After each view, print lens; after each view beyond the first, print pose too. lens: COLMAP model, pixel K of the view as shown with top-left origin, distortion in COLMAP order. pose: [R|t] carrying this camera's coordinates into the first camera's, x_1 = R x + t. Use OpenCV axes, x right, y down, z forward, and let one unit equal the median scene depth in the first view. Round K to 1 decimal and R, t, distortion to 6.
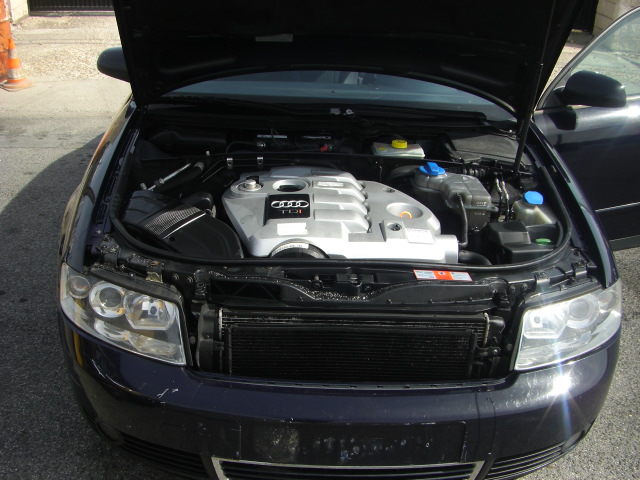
lens RADIAL K [[725.6, 0, 312.9], [0, 725.6, 243.0], [0, 0, 1]] dist [-0.139964, 0.000000]
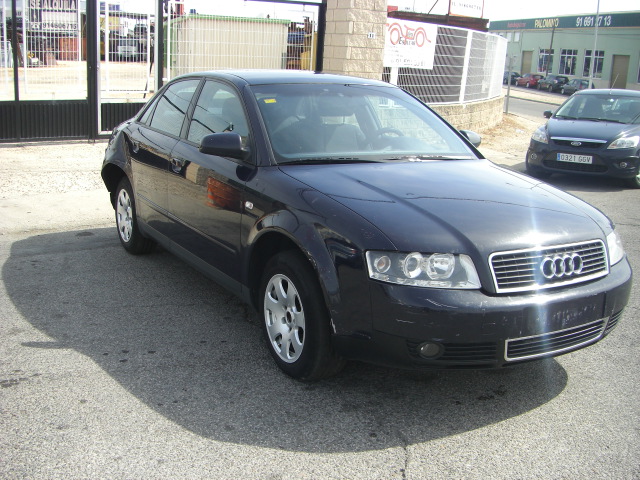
lens RADIAL K [[725.6, 0, 301.9], [0, 725.6, 261.4], [0, 0, 1]] dist [-0.139964, 0.000000]
pose [[0.881188, -0.139469, 0.451725, -0.891532], [0.206599, 0.973032, -0.102595, 0.134398], [-0.425234, 0.183731, 0.886239, -0.214887]]
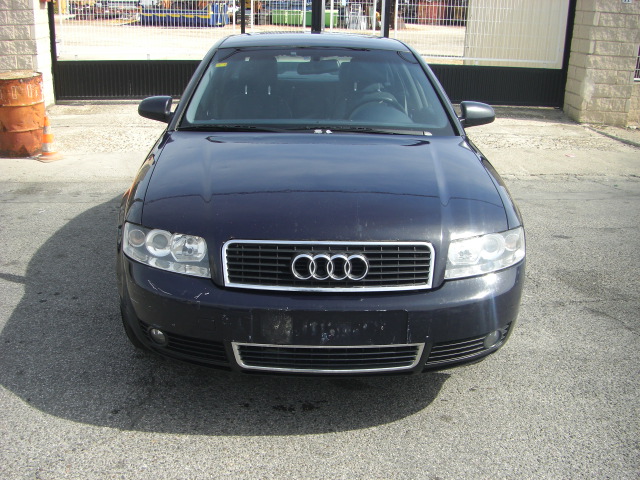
lens RADIAL K [[725.6, 0, 307.8], [0, 725.6, 266.1], [0, 0, 1]] dist [-0.139964, 0.000000]
pose [[0.999650, -0.023591, -0.011943, 0.021454], [0.022156, 0.993840, -0.108586, 0.213869], [0.014431, 0.108284, 0.994015, -0.315028]]
